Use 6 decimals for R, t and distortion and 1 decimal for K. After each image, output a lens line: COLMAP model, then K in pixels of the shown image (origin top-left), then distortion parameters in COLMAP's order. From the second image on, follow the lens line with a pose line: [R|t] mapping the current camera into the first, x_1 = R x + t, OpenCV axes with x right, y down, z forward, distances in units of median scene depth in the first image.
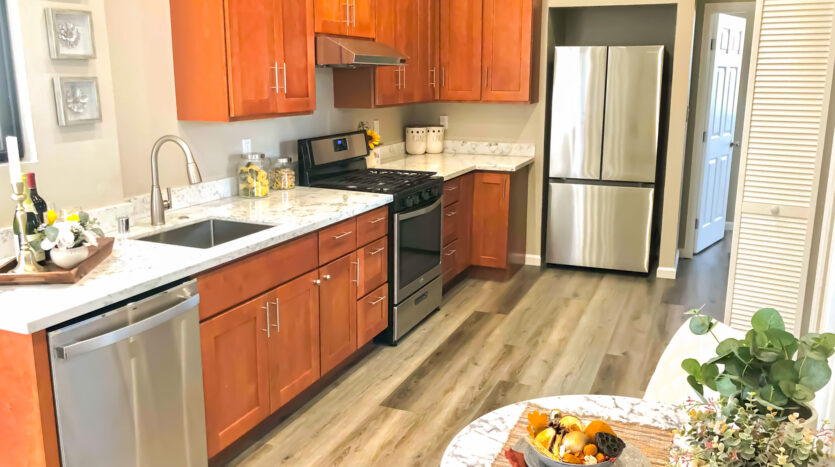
lens RADIAL K [[697.1, 0, 415.1], [0, 697.1, 231.6], [0, 0, 1]] dist [-0.013125, -0.017842]
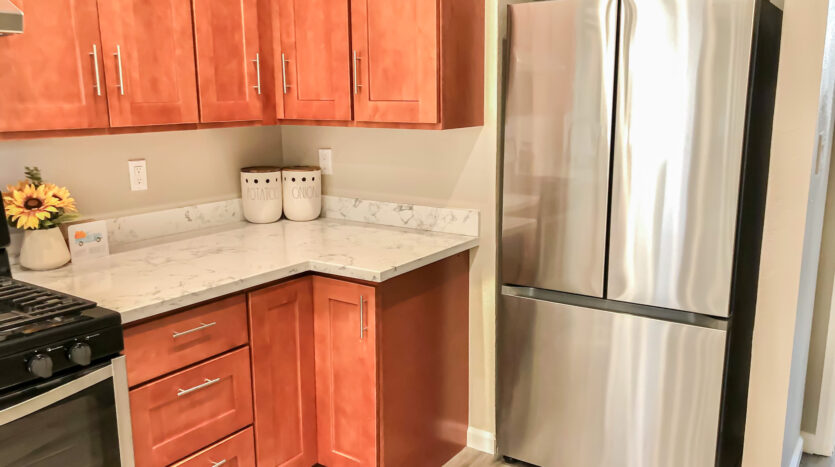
lens RADIAL K [[697.1, 0, 422.2], [0, 697.1, 231.7], [0, 0, 1]] dist [-0.013125, -0.017842]
pose [[0.977583, 0.042226, -0.206273, 0.231114], [-0.046691, 0.998768, -0.016824, -0.100551], [0.205309, 0.026078, 0.978350, 0.510181]]
